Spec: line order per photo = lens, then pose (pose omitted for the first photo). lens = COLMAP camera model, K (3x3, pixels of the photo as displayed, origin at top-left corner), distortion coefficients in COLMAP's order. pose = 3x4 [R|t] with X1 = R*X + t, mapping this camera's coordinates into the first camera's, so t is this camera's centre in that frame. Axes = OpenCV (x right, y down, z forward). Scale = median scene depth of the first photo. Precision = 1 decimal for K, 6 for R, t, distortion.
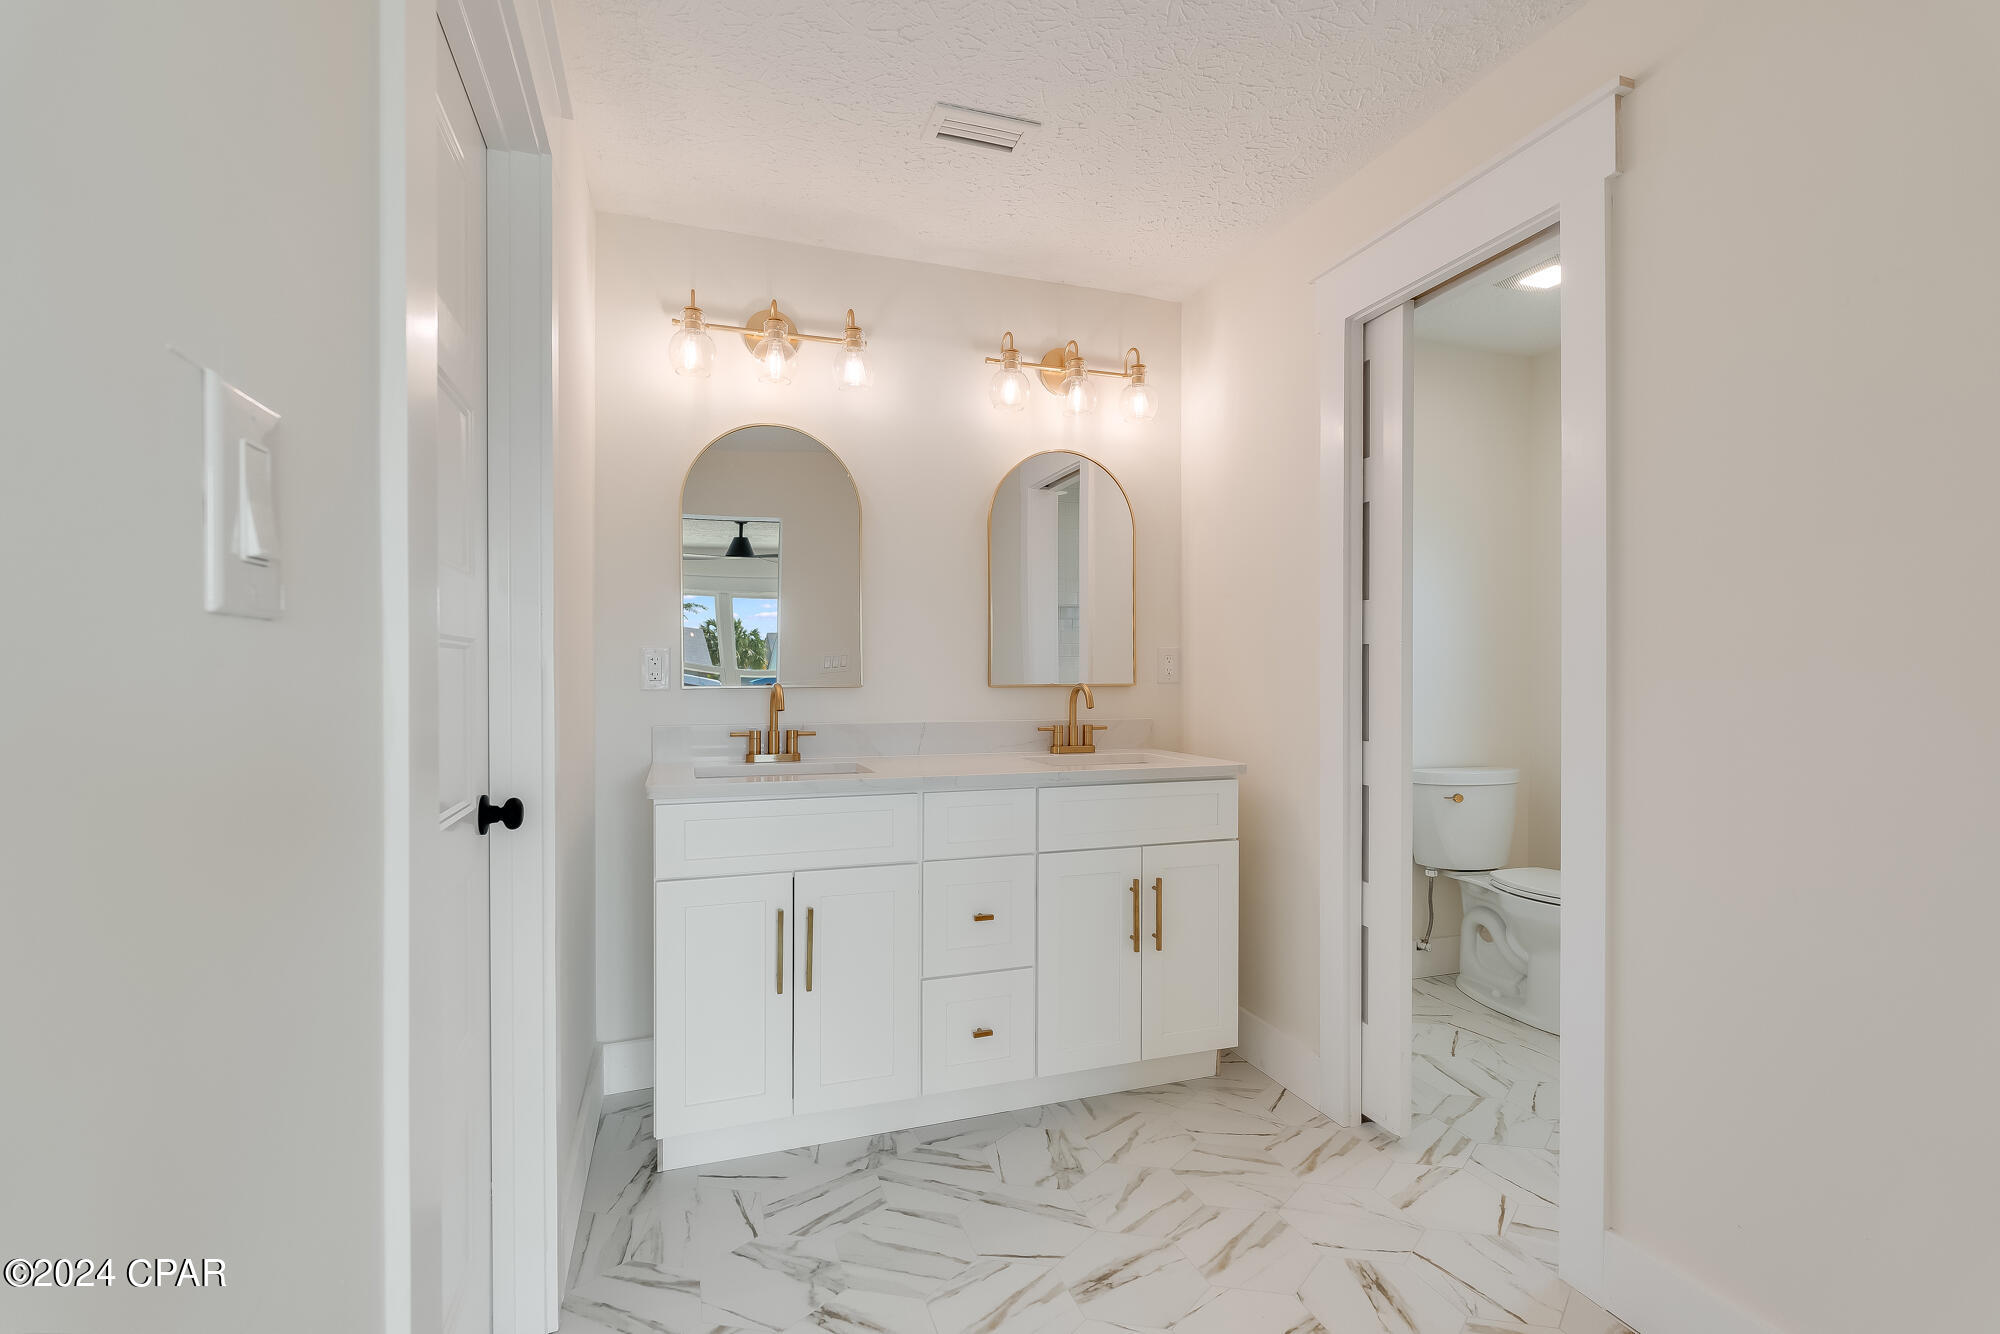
lens RADIAL K [[893.7, 0, 1001.3], [0, 893.7, 672.0], [0, 0, 1]] dist [-0.006032, 0.000436]
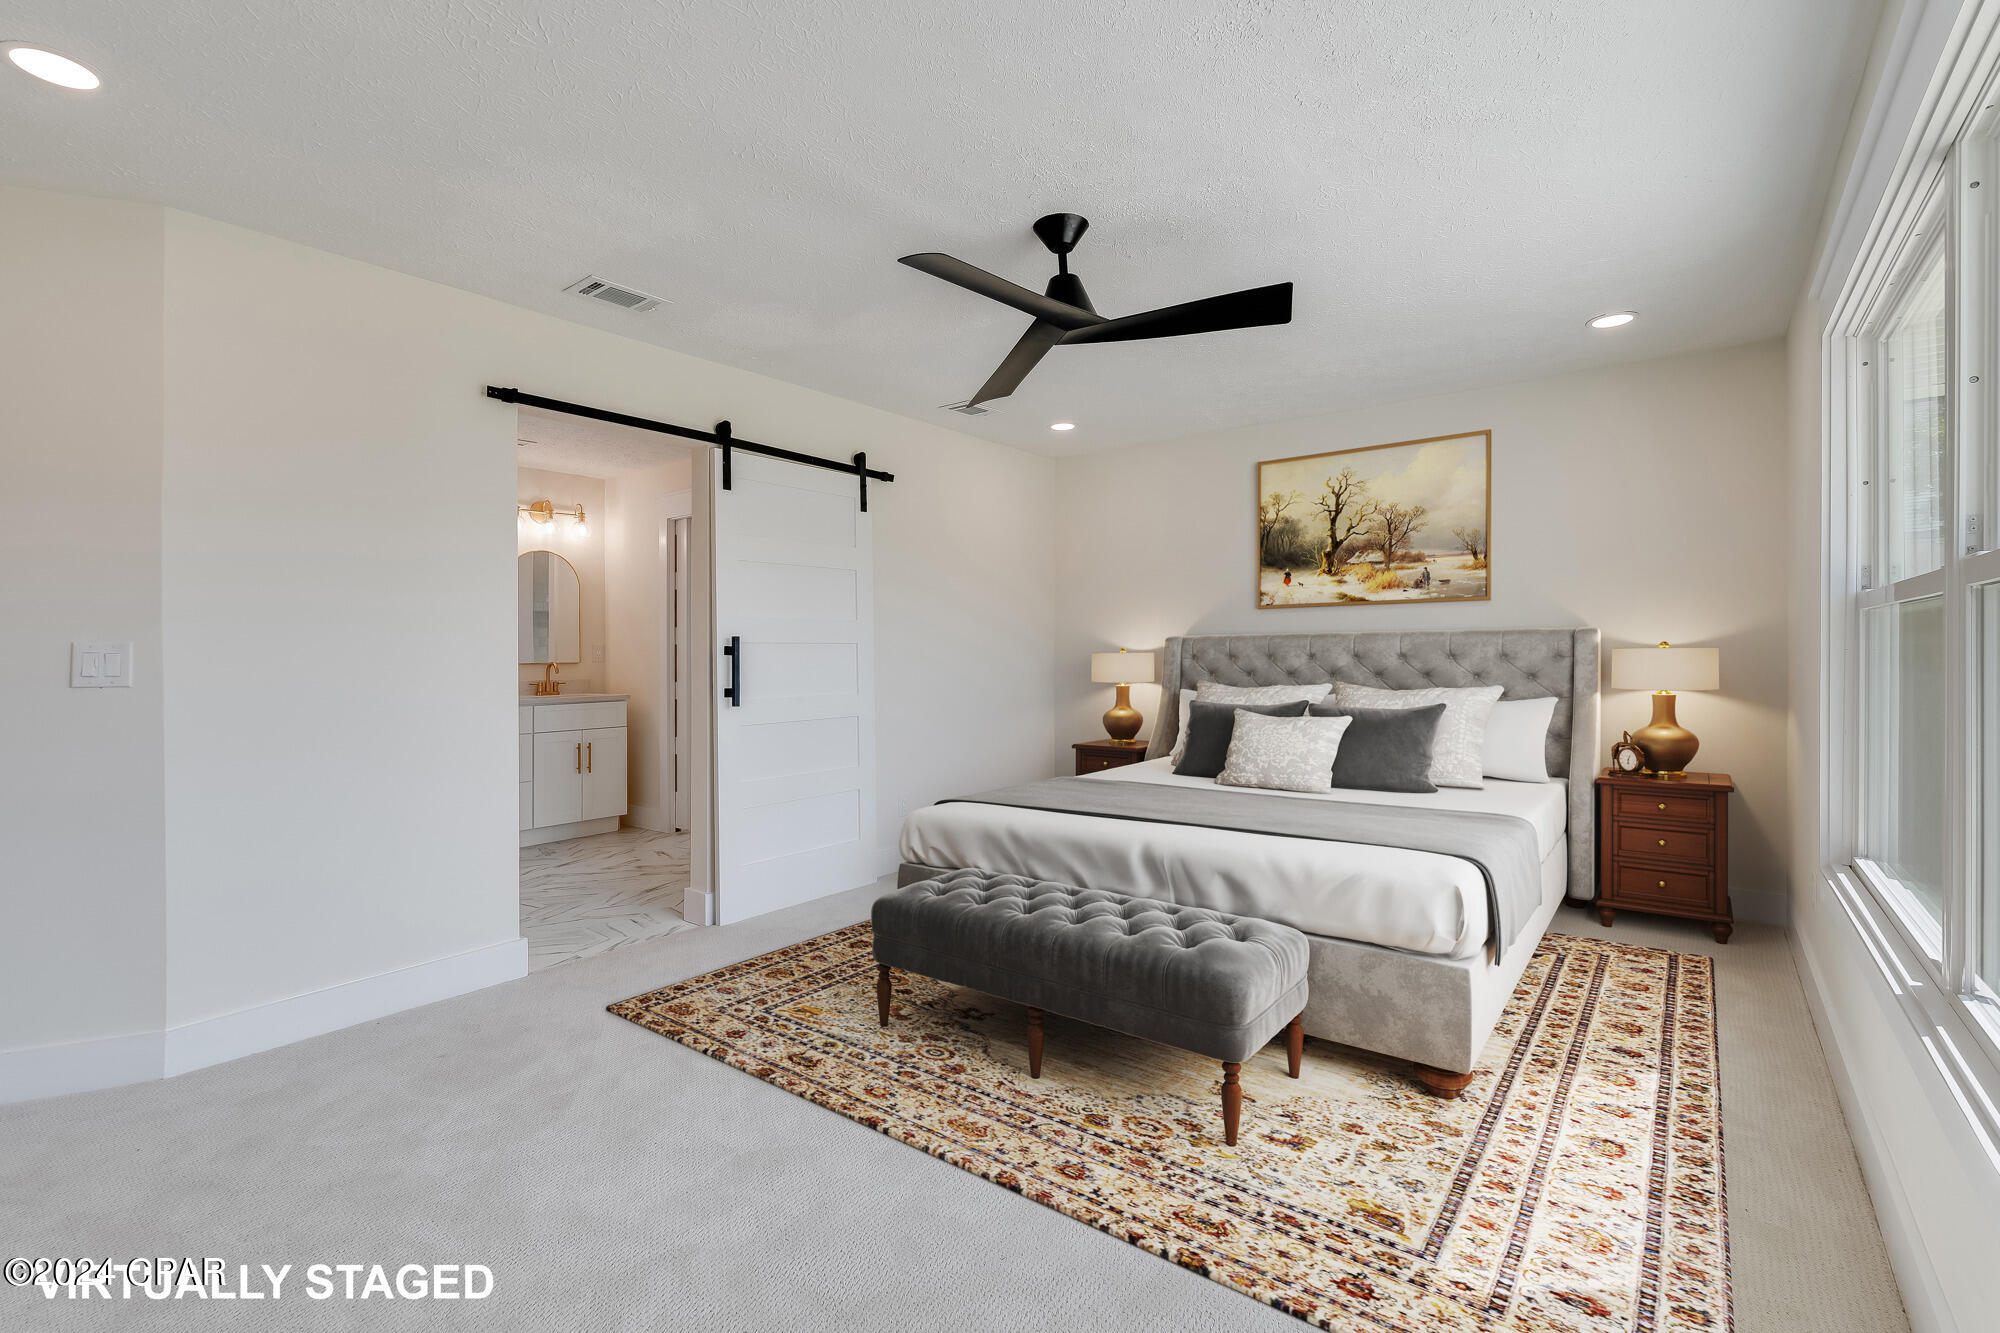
lens RADIAL K [[893.7, 0, 1002.1], [0, 893.7, 656.6], [0, 0, 1]] dist [-0.006032, 0.000436]
pose [[0.838459, -0.002412, 0.544959, -0.183205], [0.001833, 0.999997, 0.001606, -0.001884], [-0.544961, -0.000348, 0.838461, -1.463244]]
